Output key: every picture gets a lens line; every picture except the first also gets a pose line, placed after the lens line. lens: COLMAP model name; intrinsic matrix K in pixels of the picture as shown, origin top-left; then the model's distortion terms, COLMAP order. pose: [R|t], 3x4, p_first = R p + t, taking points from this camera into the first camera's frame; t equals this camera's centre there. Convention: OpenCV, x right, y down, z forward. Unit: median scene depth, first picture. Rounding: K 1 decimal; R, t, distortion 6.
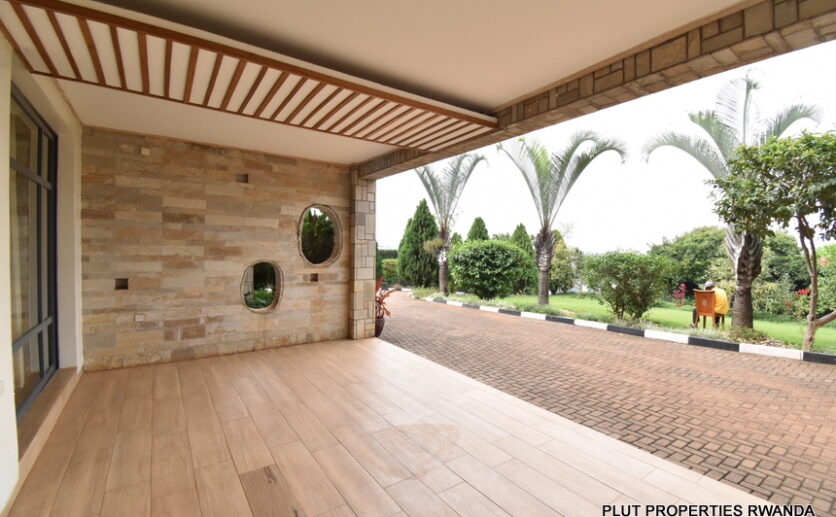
lens RADIAL K [[364.6, 0, 418.0], [0, 364.6, 258.5], [0, 0, 1]] dist [-0.017356, -0.000661]
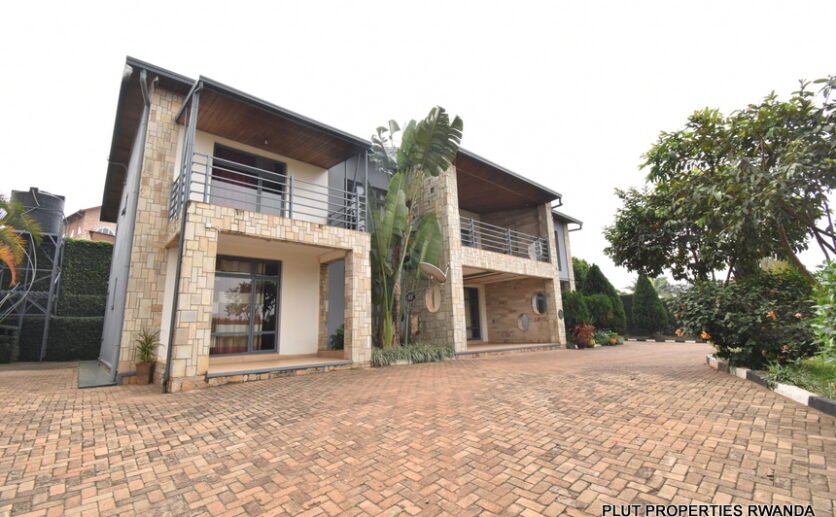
lens RADIAL K [[364.6, 0, 418.0], [0, 364.6, 258.5], [0, 0, 1]] dist [-0.017356, -0.000661]
pose [[0.123079, -0.194942, -0.973062, 2.883775], [0.024176, 0.980815, -0.193437, 0.139523], [0.992102, 0.000284, 0.125430, -0.306226]]
